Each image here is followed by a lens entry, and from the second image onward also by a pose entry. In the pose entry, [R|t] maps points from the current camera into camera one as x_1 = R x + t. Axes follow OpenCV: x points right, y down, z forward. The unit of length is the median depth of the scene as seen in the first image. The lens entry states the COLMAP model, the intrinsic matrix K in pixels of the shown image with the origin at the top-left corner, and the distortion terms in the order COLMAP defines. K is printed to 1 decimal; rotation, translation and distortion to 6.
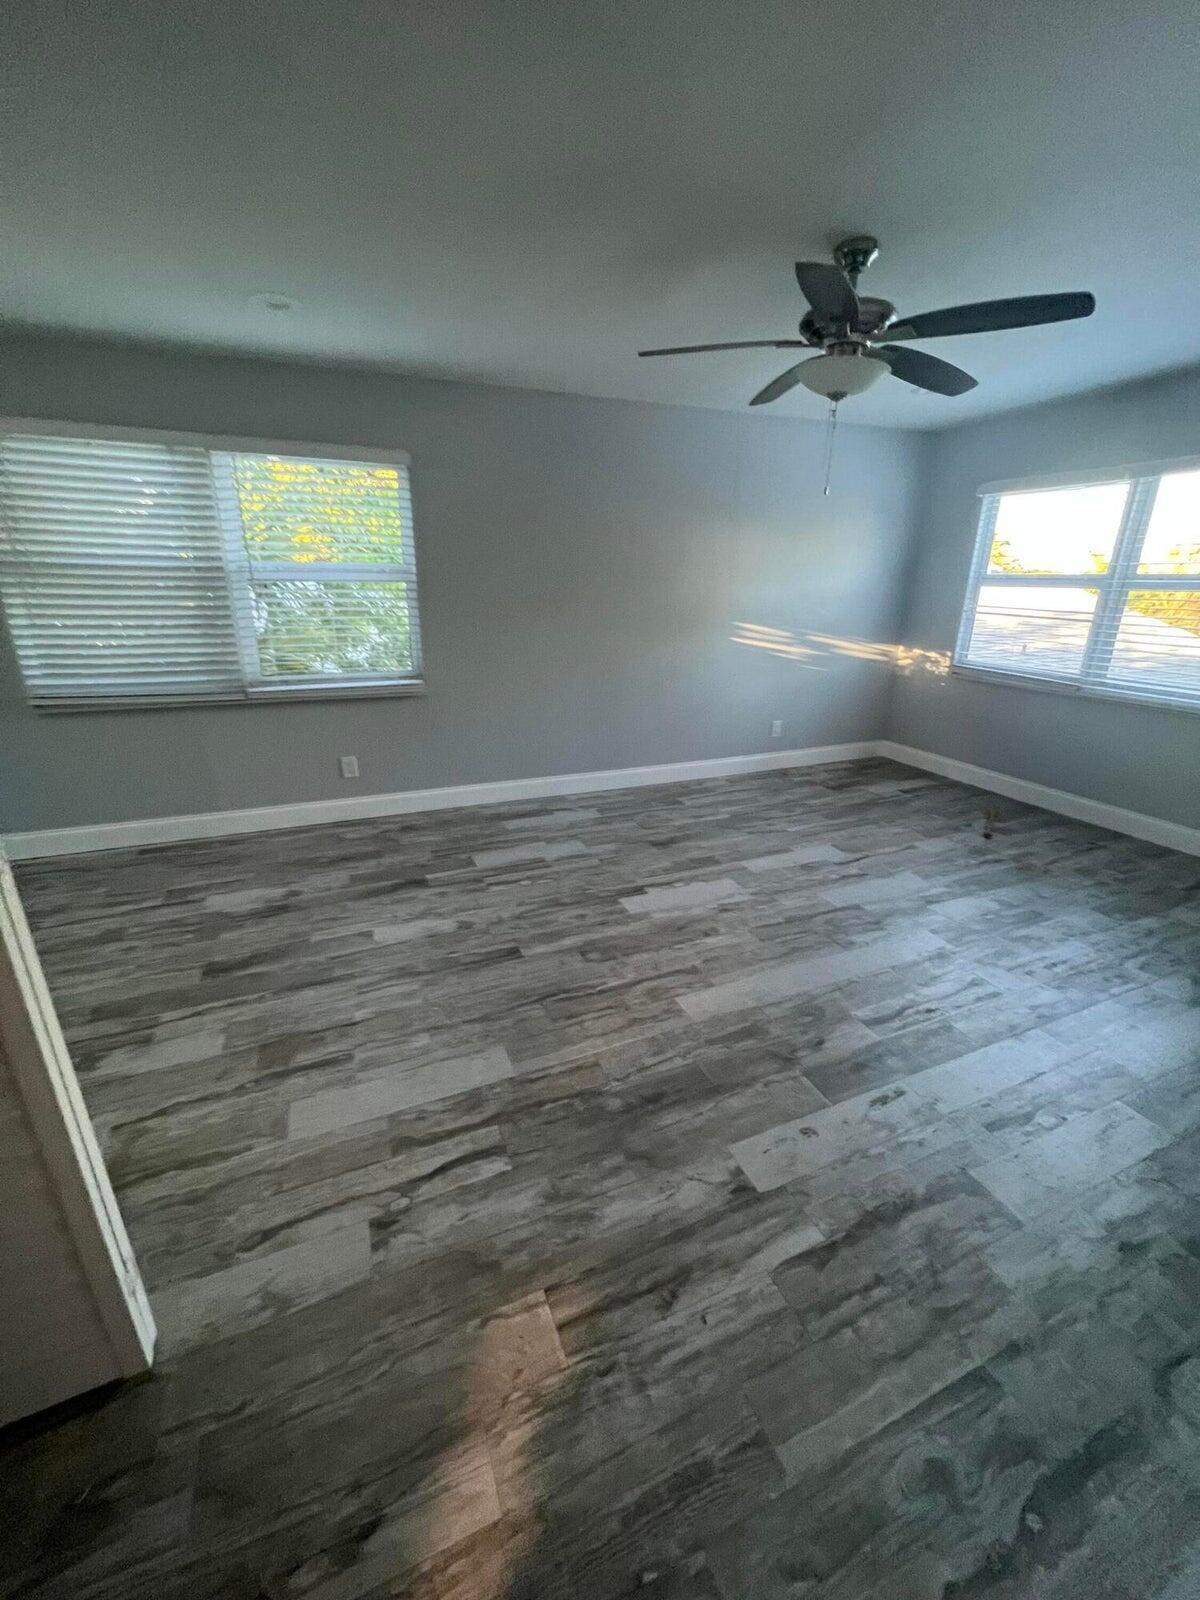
lens RADIAL K [[638.1, 0, 600.0], [0, 638.1, 800.0], [0, 0, 1]] dist [0.000385, 0.000044]
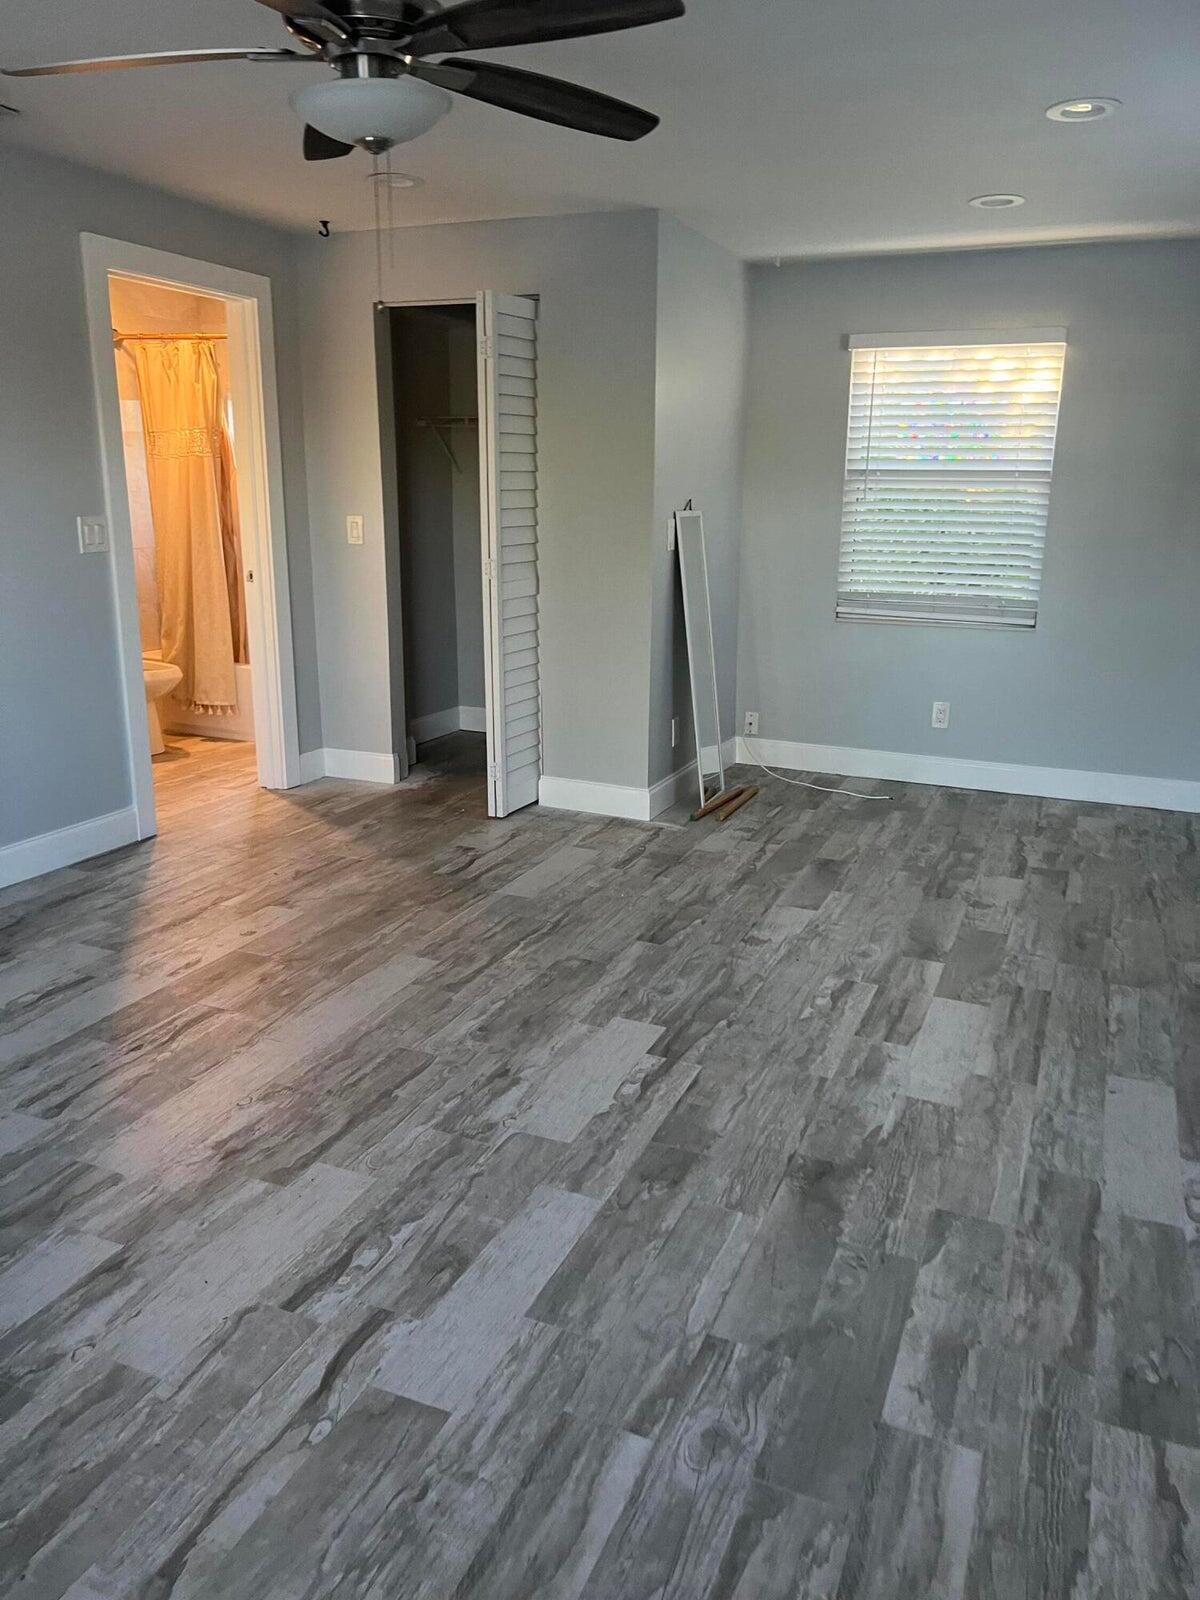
lens RADIAL K [[1215.0, 0, 600.0], [0, 1215.0, 800.0], [0, 0, 1]] dist [0.011656, -0.001996]
pose [[-0.721125, 0.151911, -0.675946, 0.799232], [-0.249778, 0.853041, 0.458184, -0.513687], [0.646212, 0.499244, -0.577205, 1.550774]]
